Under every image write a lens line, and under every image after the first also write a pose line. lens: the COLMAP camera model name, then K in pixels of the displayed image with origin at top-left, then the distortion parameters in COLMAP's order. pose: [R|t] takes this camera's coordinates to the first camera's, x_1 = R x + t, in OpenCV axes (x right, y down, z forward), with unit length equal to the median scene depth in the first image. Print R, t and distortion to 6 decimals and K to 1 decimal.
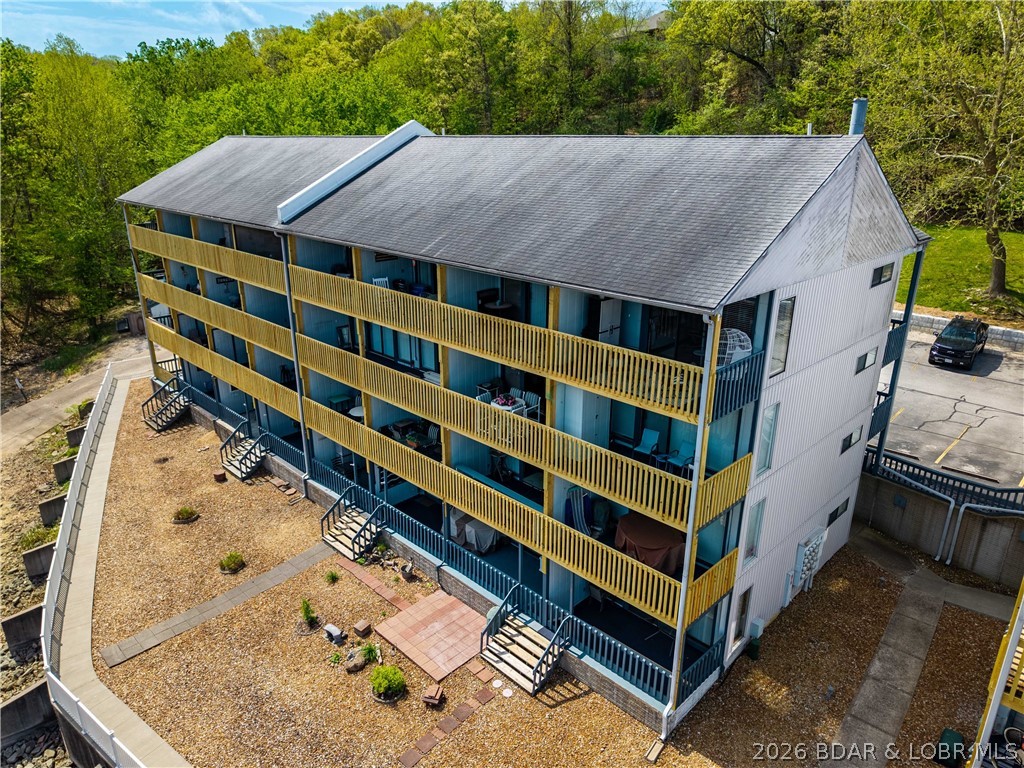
lens RADIAL K [[681.1, 0, 512.0], [0, 681.1, 384.0], [0, 0, 1]] dist [0.036999, -0.036760]
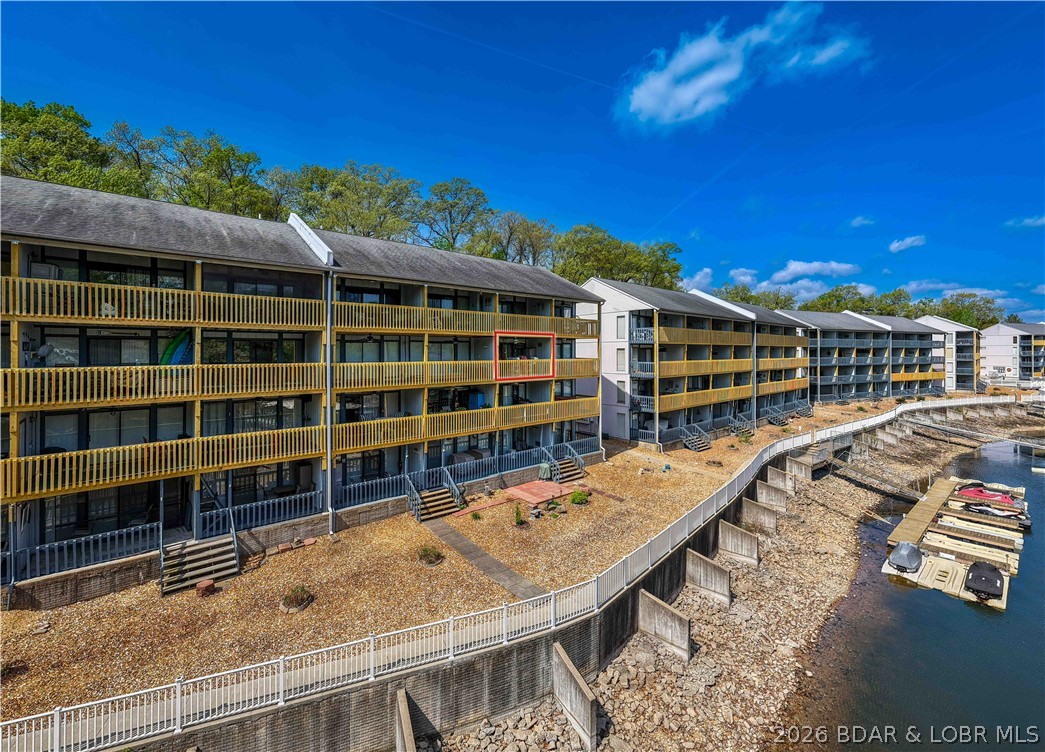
lens RADIAL K [[440.4, 0, 525.8], [0, 440.4, 346.2], [0, 0, 1]] dist [0.002637, 0.000142]
pose [[0.086229, 0.001171, 0.996275, -1.093811], [0.329042, 0.943851, -0.029589, 0.024146], [-0.940370, 0.330368, 0.081002, 0.709010]]
